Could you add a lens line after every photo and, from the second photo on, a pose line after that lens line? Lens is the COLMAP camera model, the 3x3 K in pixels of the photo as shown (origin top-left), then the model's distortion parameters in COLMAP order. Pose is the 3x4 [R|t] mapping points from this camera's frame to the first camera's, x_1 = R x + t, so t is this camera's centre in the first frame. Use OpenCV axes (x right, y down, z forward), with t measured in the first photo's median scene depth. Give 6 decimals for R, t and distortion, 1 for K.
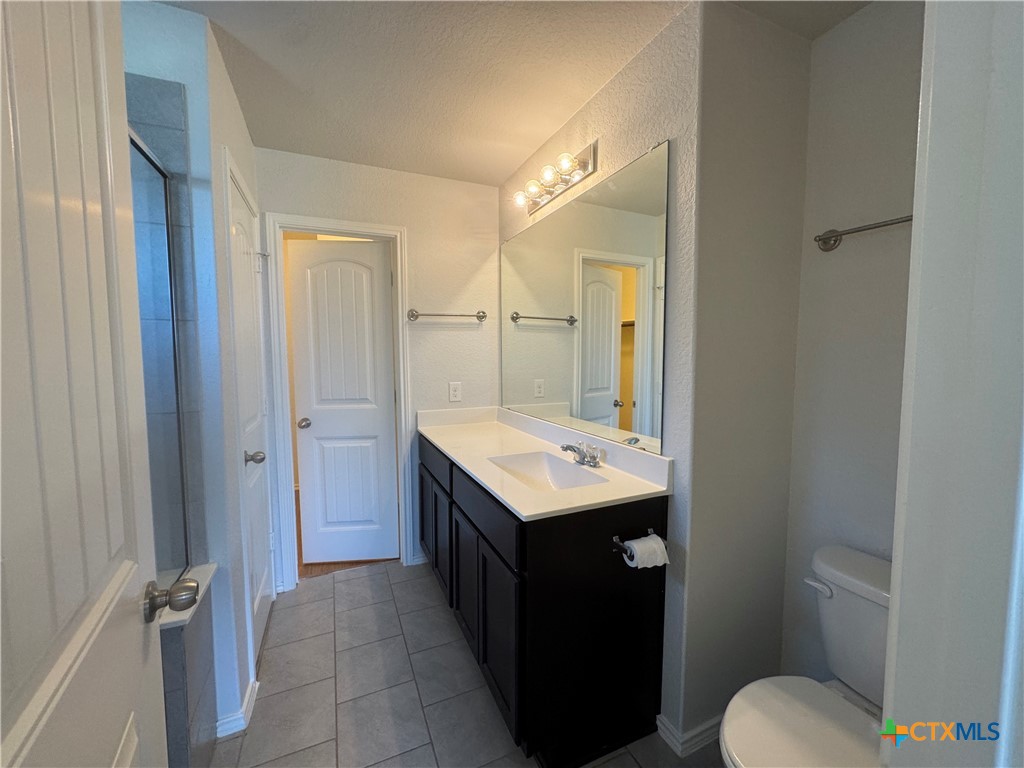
lens RADIAL K [[412.7, 0, 512.8], [0, 412.7, 385.6], [0, 0, 1]] dist [-0.011798, -0.000134]
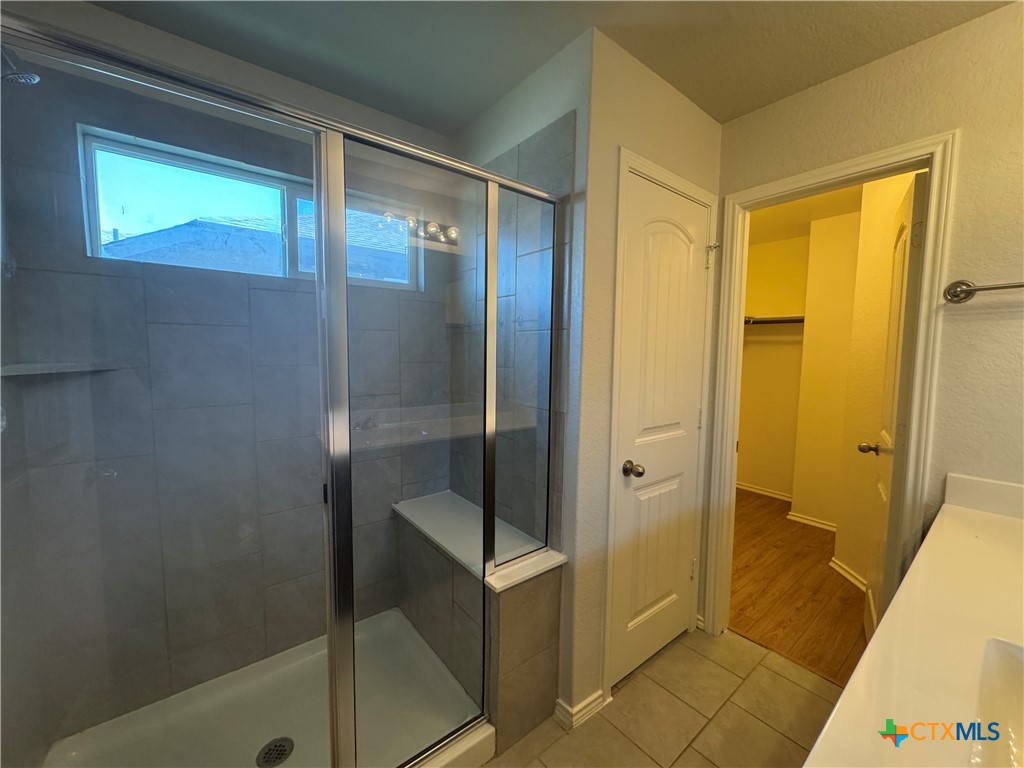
lens RADIAL K [[412.7, 0, 531.3], [0, 412.7, 382.6], [0, 0, 1]] dist [-0.011798, -0.000134]
pose [[0.236888, 0.080376, -0.968206, 0.150217], [-0.086279, 0.994375, 0.061438, -0.043256], [0.967698, 0.068982, 0.242490, 0.374321]]
